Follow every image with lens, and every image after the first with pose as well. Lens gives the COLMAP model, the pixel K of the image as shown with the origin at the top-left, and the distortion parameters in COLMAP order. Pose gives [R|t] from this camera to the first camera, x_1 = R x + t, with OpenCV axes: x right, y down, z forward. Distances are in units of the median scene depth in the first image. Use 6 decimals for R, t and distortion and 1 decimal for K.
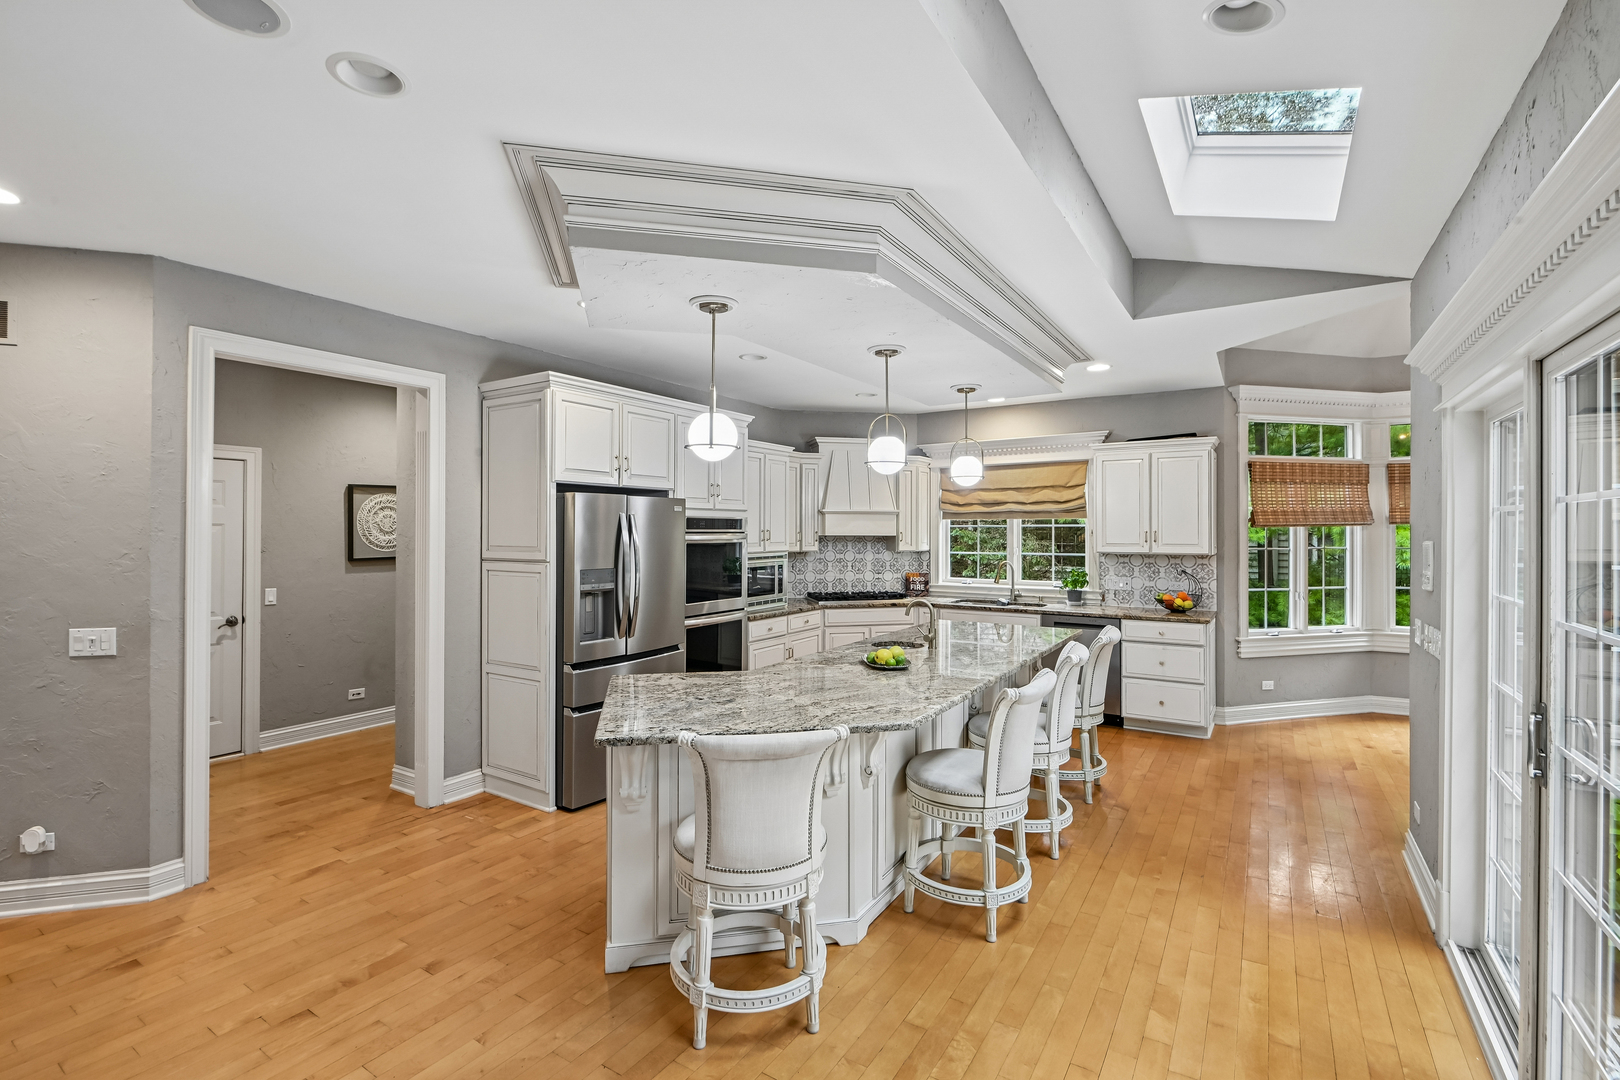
lens RADIAL K [[738.9, 0, 794.1], [0, 738.9, 529.0], [0, 0, 1]] dist [-0.005792, -0.002447]
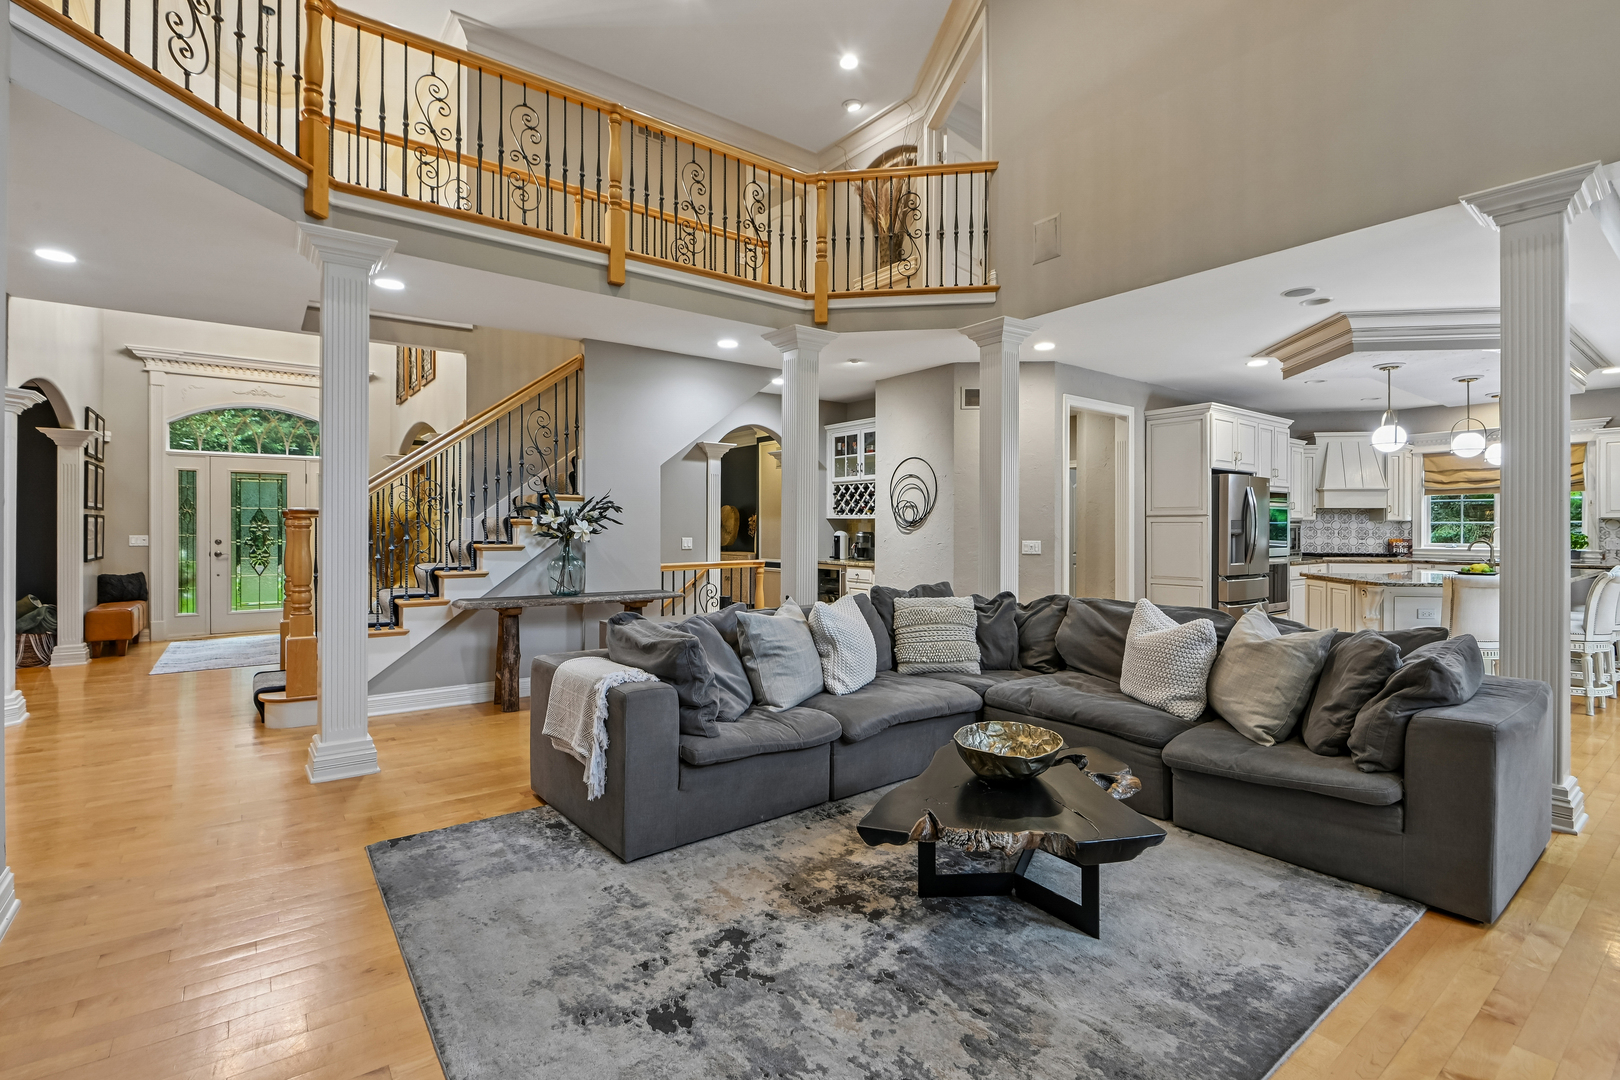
lens RADIAL K [[738.9, 0, 793.2], [0, 738.9, 531.5], [0, 0, 1]] dist [-0.005792, -0.002447]
pose [[0.936987, 0.001338, -0.349361, -0.410069], [0.000382, 0.999988, 0.004856, 0.047021], [0.349363, -0.004684, 0.936976, -0.588338]]
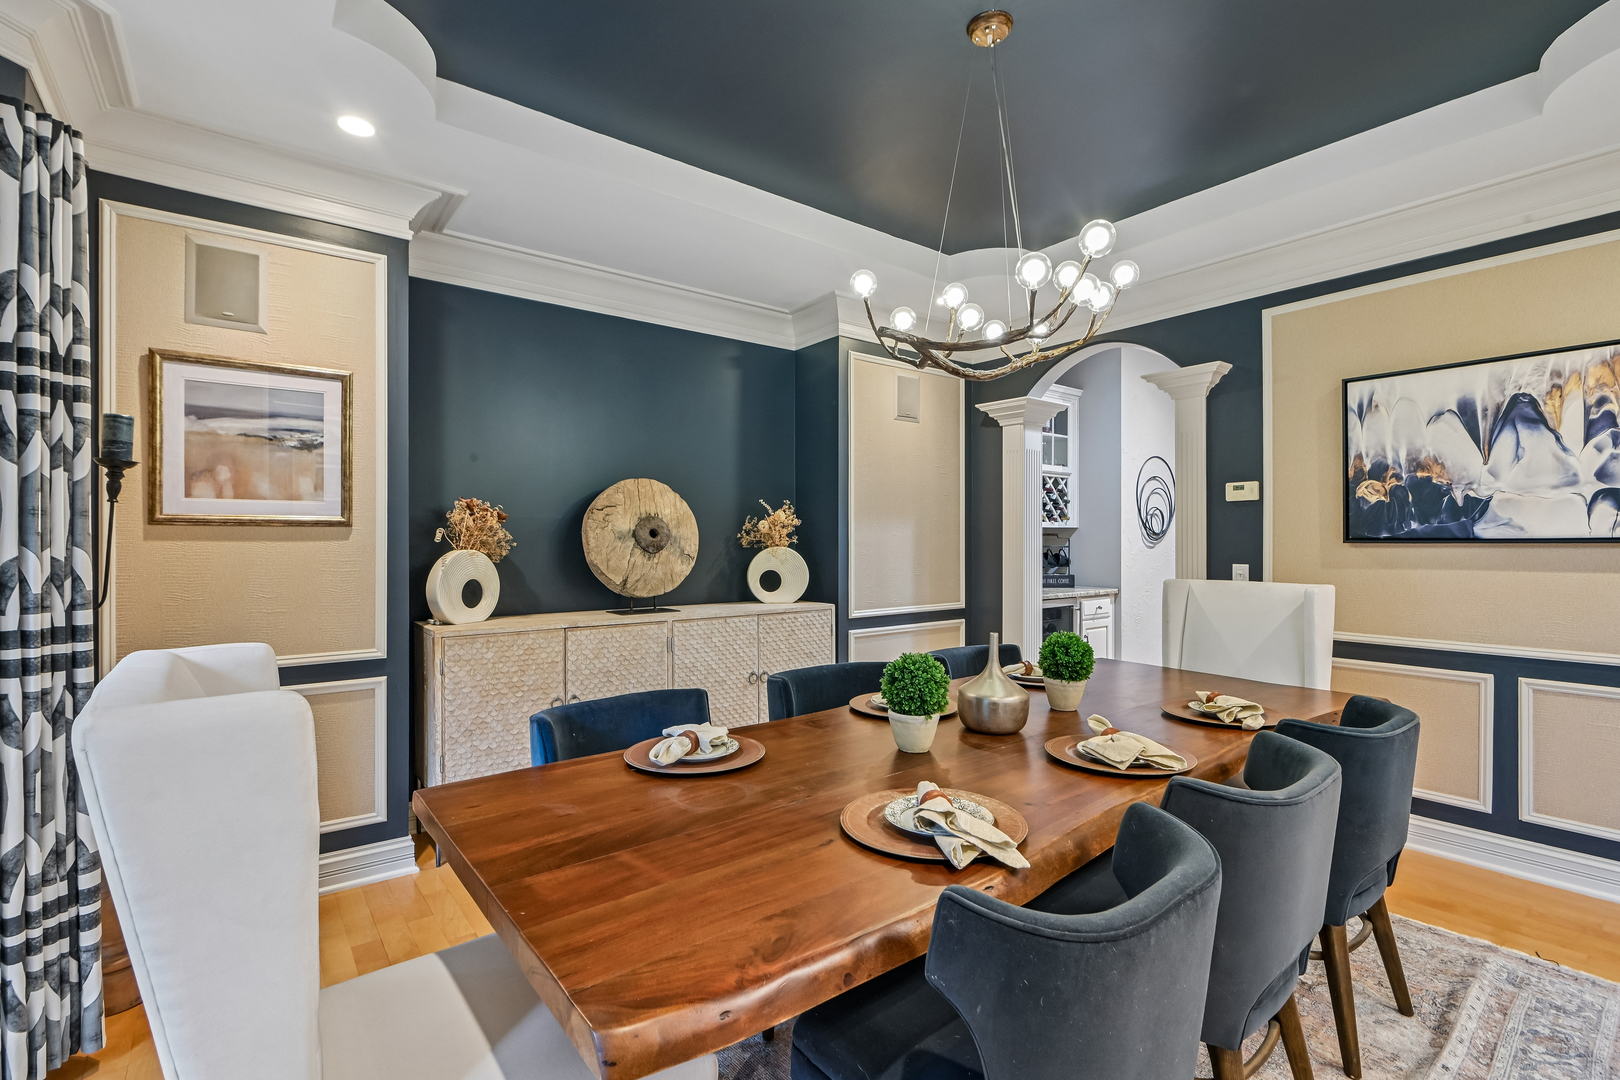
lens RADIAL K [[738.9, 0, 796.6], [0, 738.9, 543.4], [0, 0, 1]] dist [-0.005792, -0.002447]
pose [[0.325674, -0.005958, 0.945463, -1.628396], [0.001911, 0.999982, 0.005643, 0.042923], [-0.945480, -0.000031, 0.325679, 0.622719]]
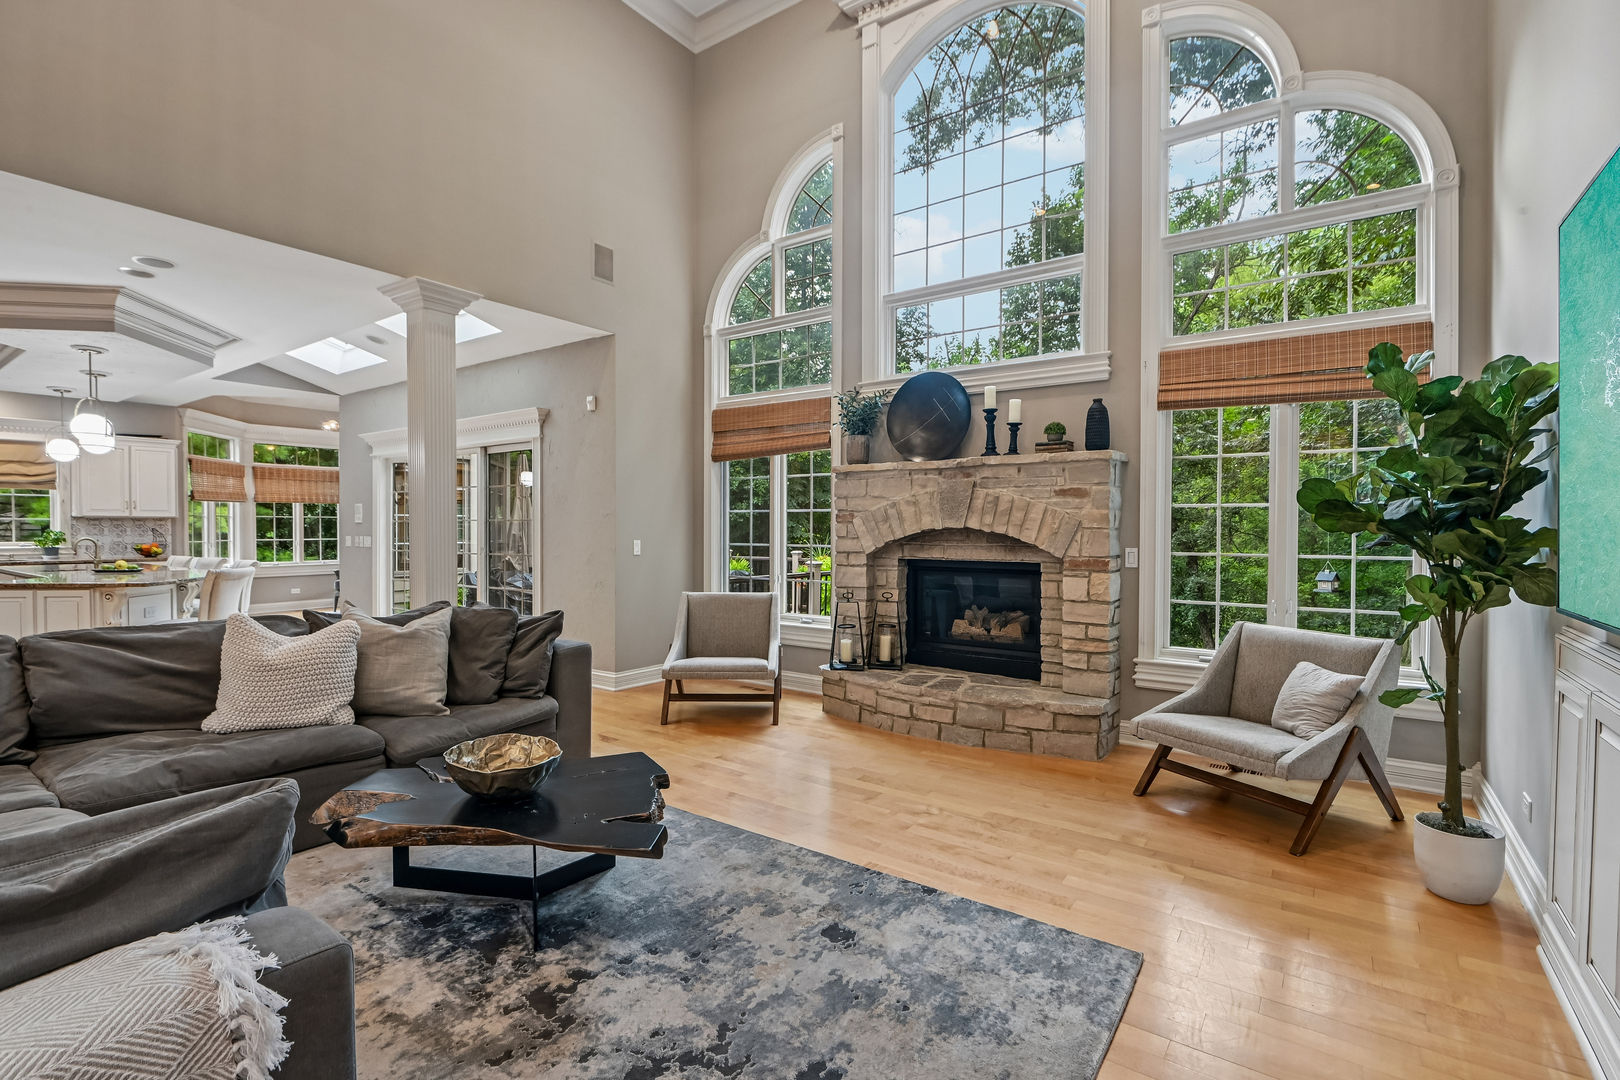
lens RADIAL K [[738.9, 0, 805.1], [0, 738.9, 546.0], [0, 0, 1]] dist [-0.005792, -0.002447]
pose [[0.044494, -0.025702, 0.998679, -0.816318], [-0.003268, 0.999660, 0.025873, 0.046083], [-0.999004, -0.004415, 0.044395, -0.336085]]
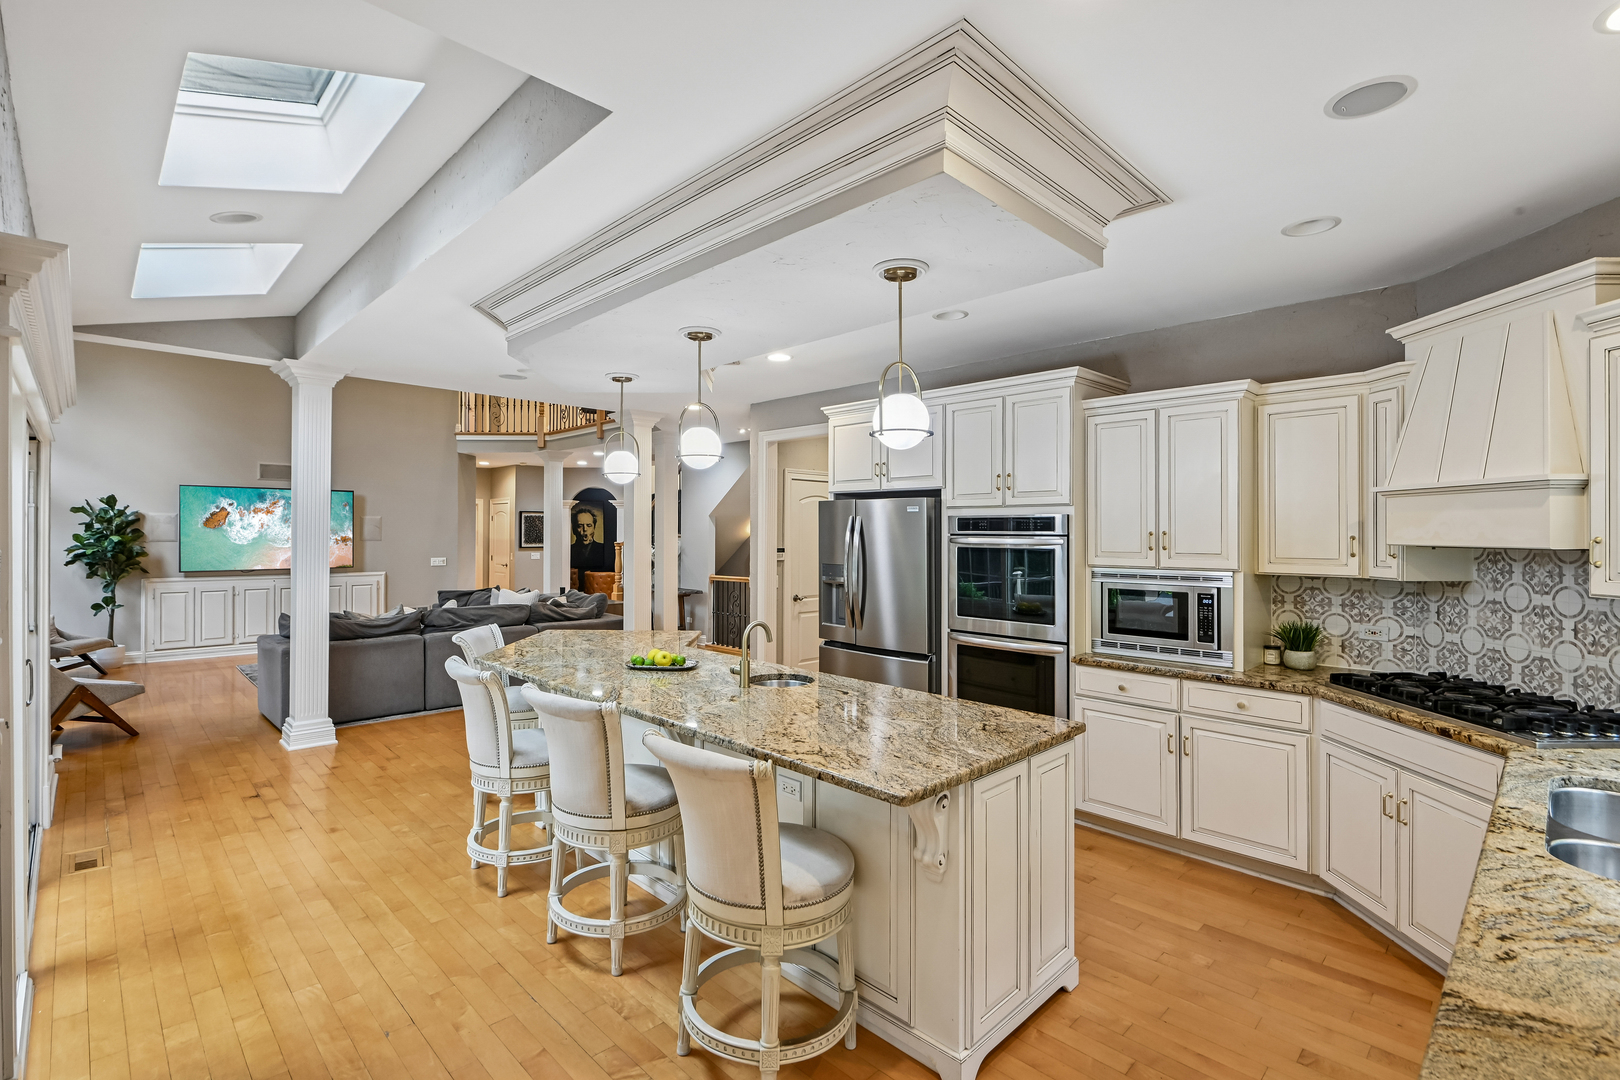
lens RADIAL K [[738.9, 0, 798.2], [0, 738.9, 531.5], [0, 0, 1]] dist [-0.005792, -0.002447]
pose [[-0.220343, -0.006129, -0.975403, 0.599891], [-0.004699, 0.999975, -0.005222, 0.004943], [0.975411, 0.003433, -0.220367, 0.802139]]
